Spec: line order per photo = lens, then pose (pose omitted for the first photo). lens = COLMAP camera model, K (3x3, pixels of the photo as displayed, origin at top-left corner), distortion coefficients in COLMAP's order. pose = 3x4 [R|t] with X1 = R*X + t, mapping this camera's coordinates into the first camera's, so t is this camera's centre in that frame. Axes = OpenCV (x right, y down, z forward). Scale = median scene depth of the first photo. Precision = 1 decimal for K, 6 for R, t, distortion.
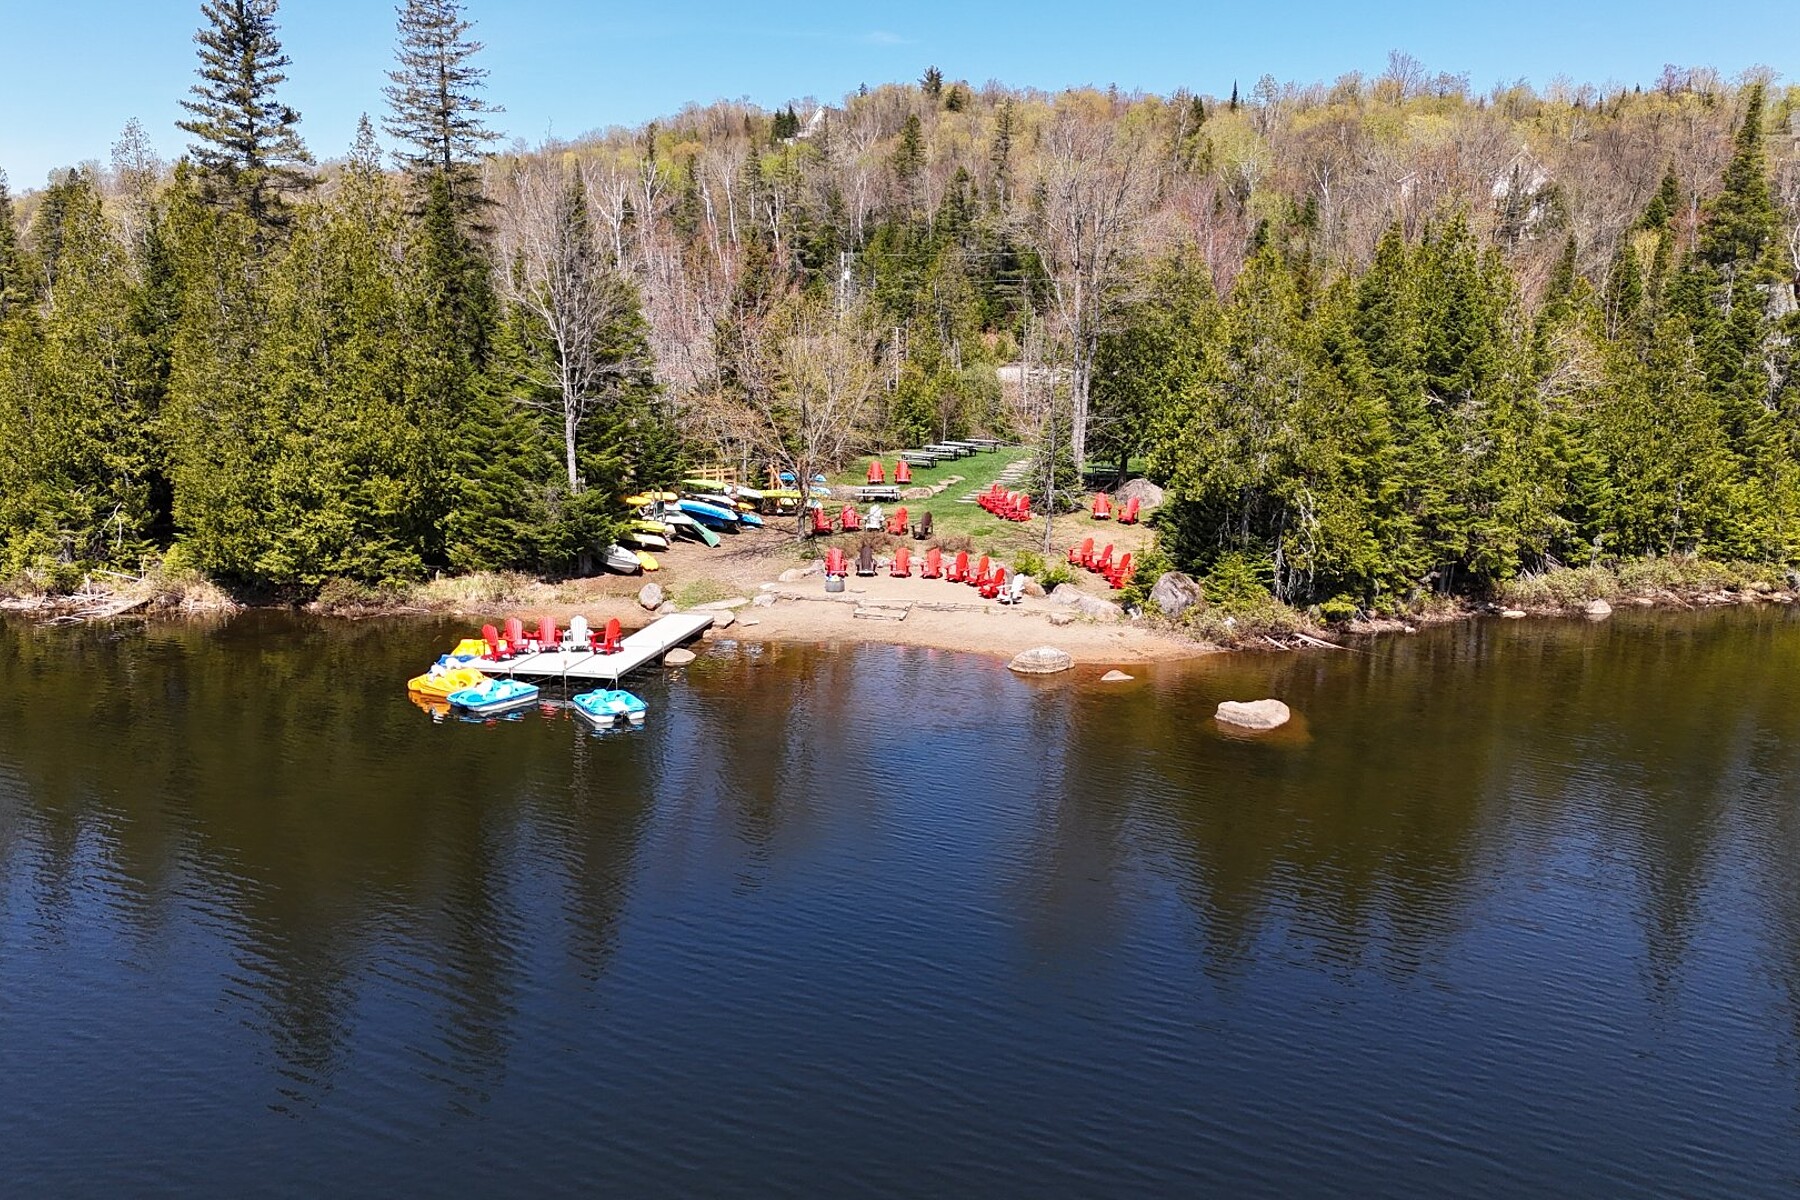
lens RADIAL K [[1547.1, 0, 900.0], [0, 1547.1, 600.0], [0, 0, 1]] dist [0.078648, -0.084731]
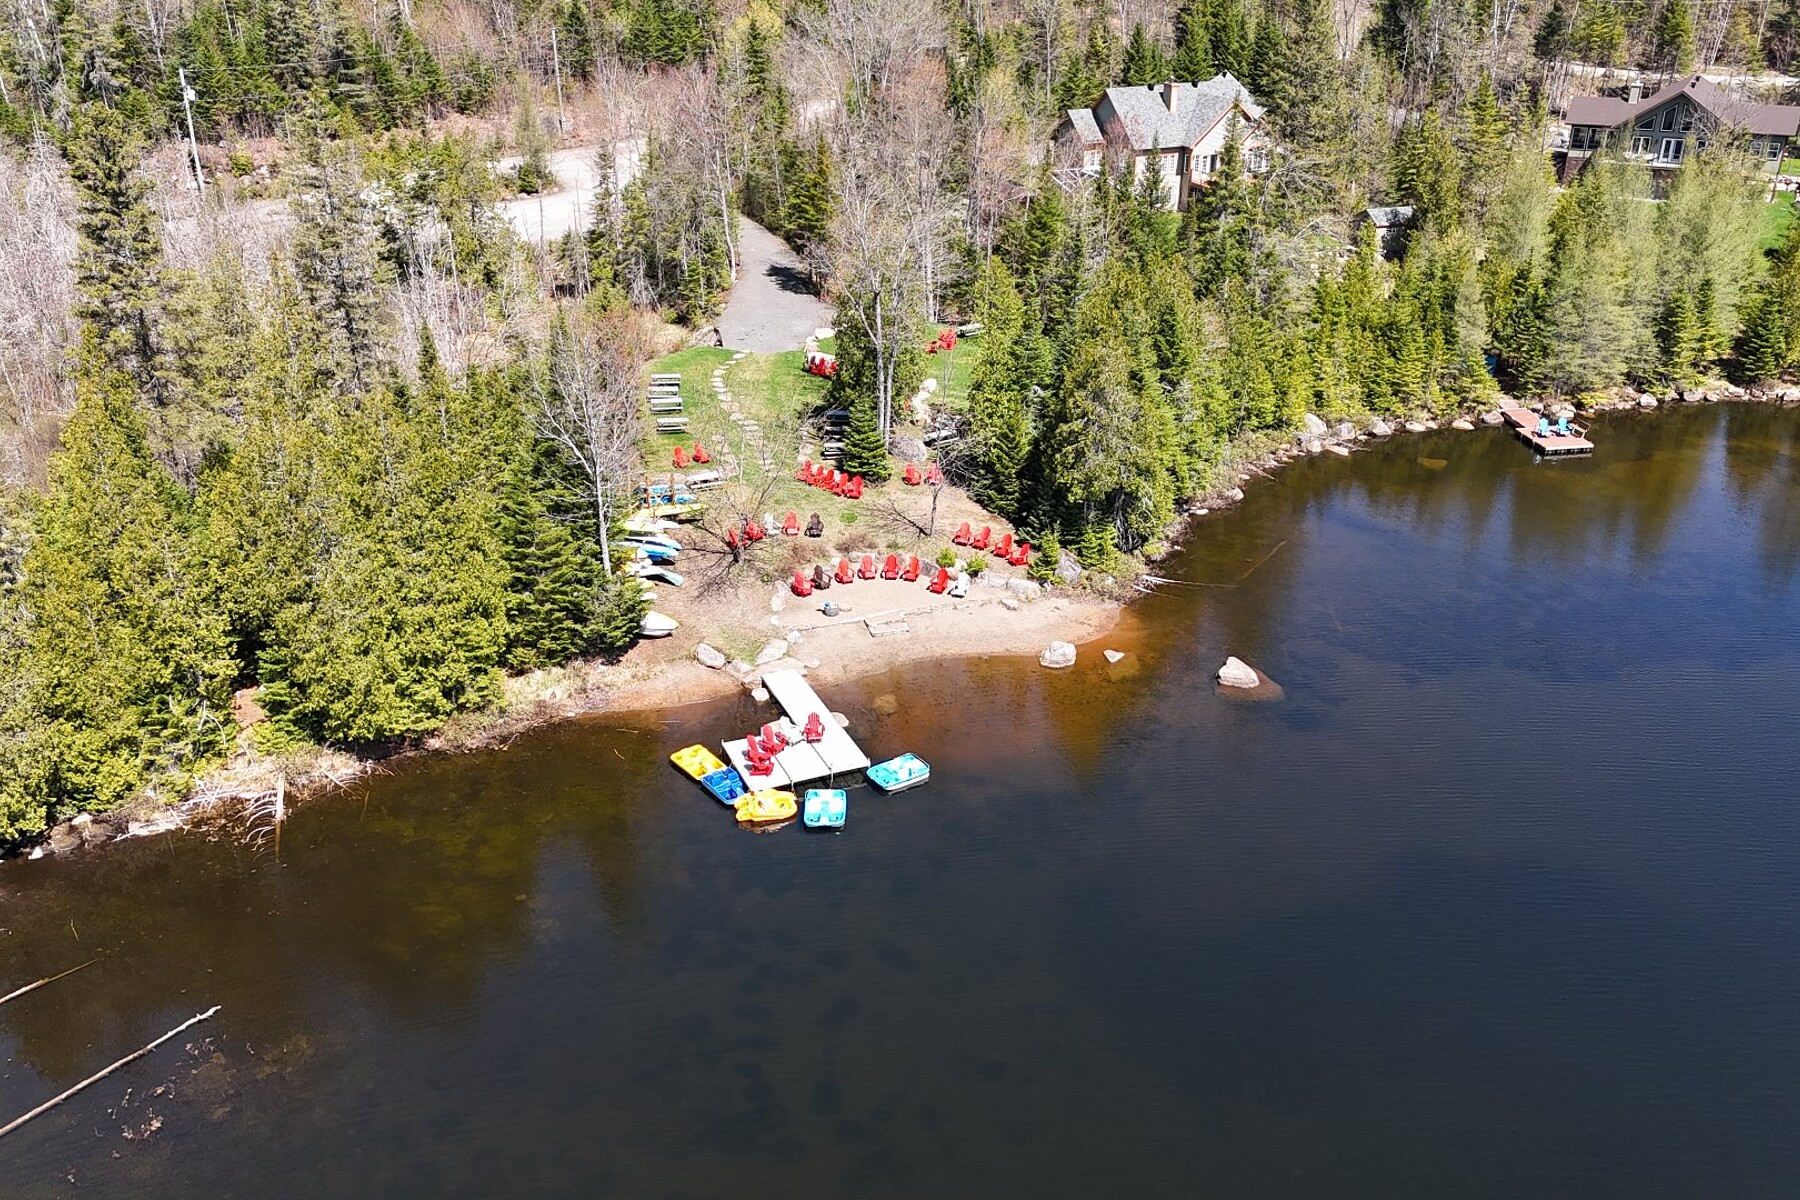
lens RADIAL K [[1547.1, 0, 900.0], [0, 1547.1, 600.0], [0, 0, 1]] dist [0.078648, -0.084731]
pose [[0.820850, -0.251634, 0.512723, -0.658185], [0.116304, 0.952548, 0.281293, -0.375518], [-0.559176, -0.171268, 0.811165, -0.079079]]
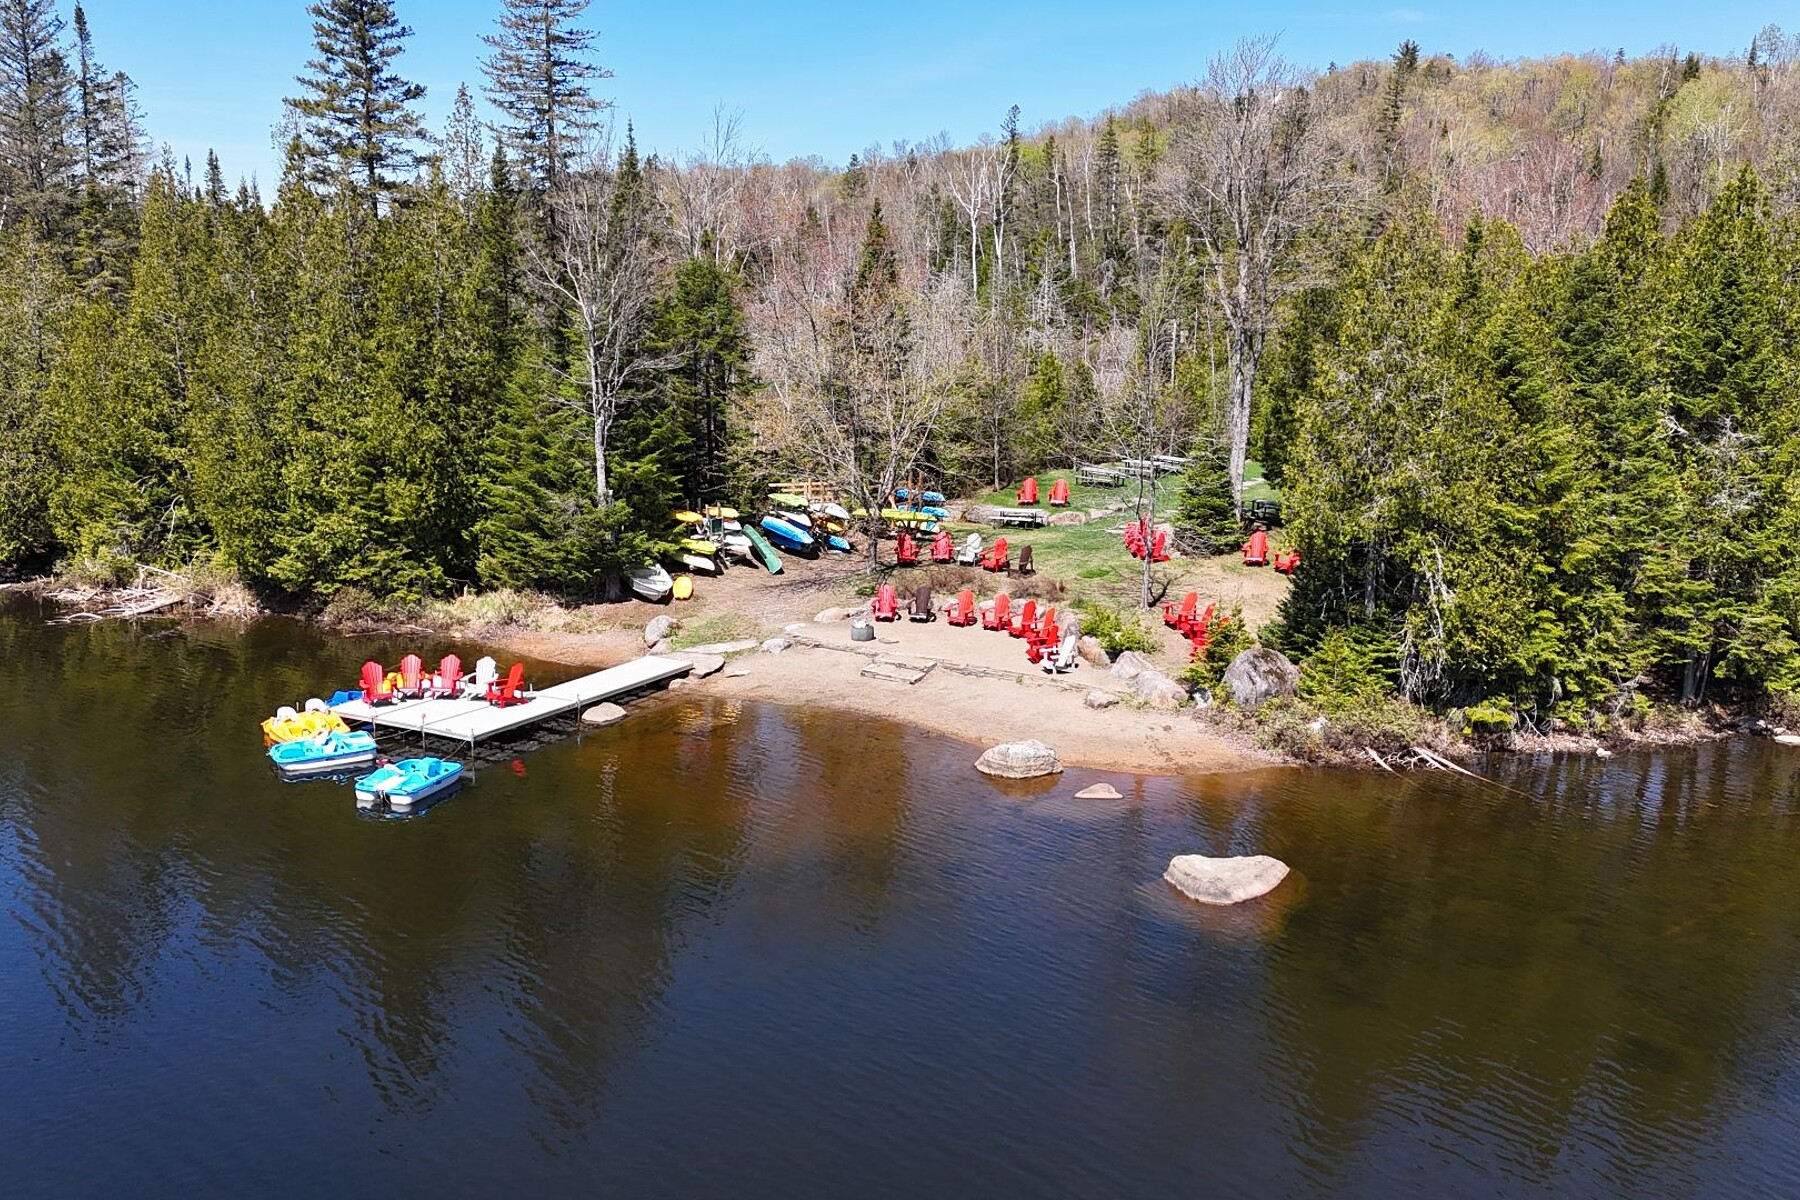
lens RADIAL K [[1547.1, 0, 900.0], [0, 1547.1, 600.0], [0, 0, 1]] dist [0.078648, -0.084731]
pose [[0.955643, 0.061799, -0.287972, 0.213991], [-0.060535, 0.998077, 0.013302, -0.039096], [0.288241, 0.004720, 0.957546, 0.217322]]
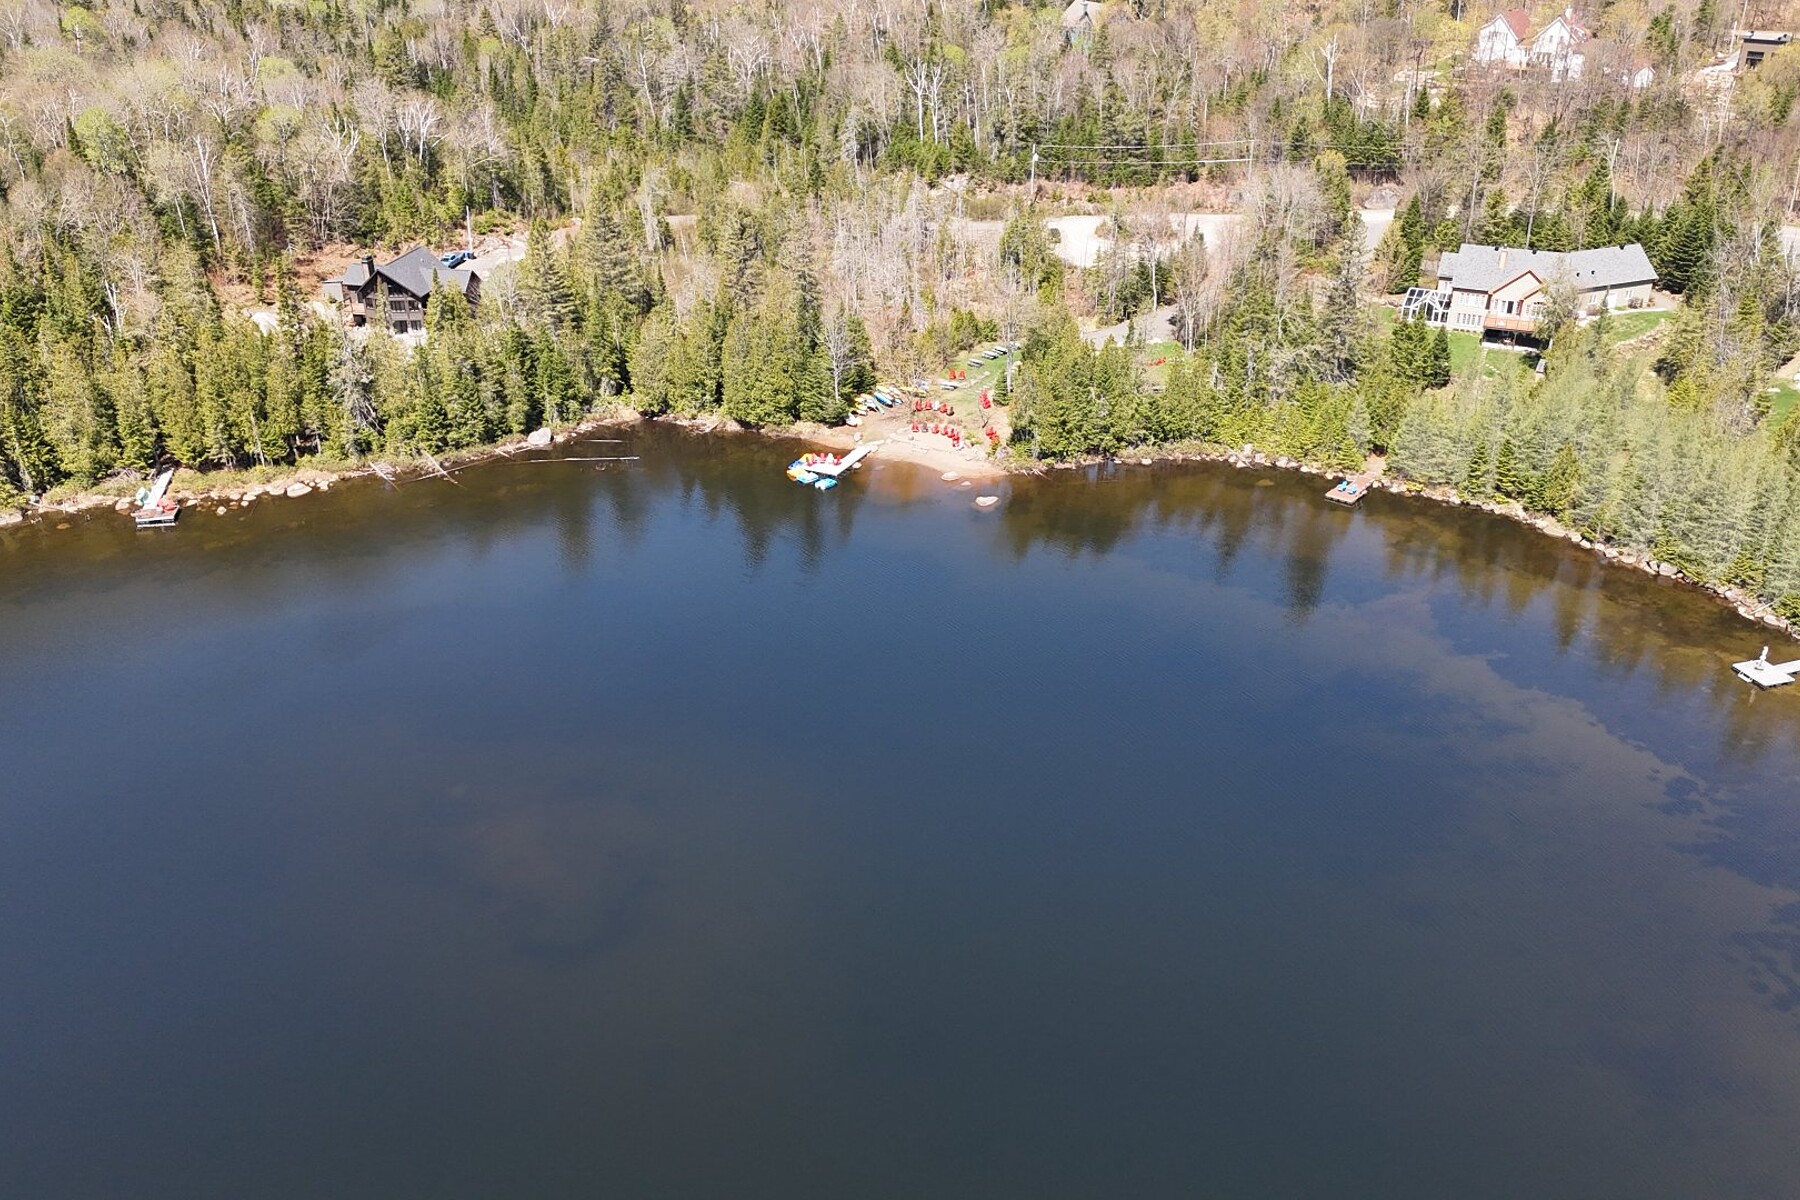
lens RADIAL K [[1547.1, 0, 900.0], [0, 1547.1, 600.0], [0, 0, 1]] dist [0.078648, -0.084731]
pose [[0.969175, 0.102585, -0.224000, 0.712828], [-0.034174, 0.956377, 0.290131, -0.638388], [0.243992, -0.273532, 0.930402, -2.182249]]
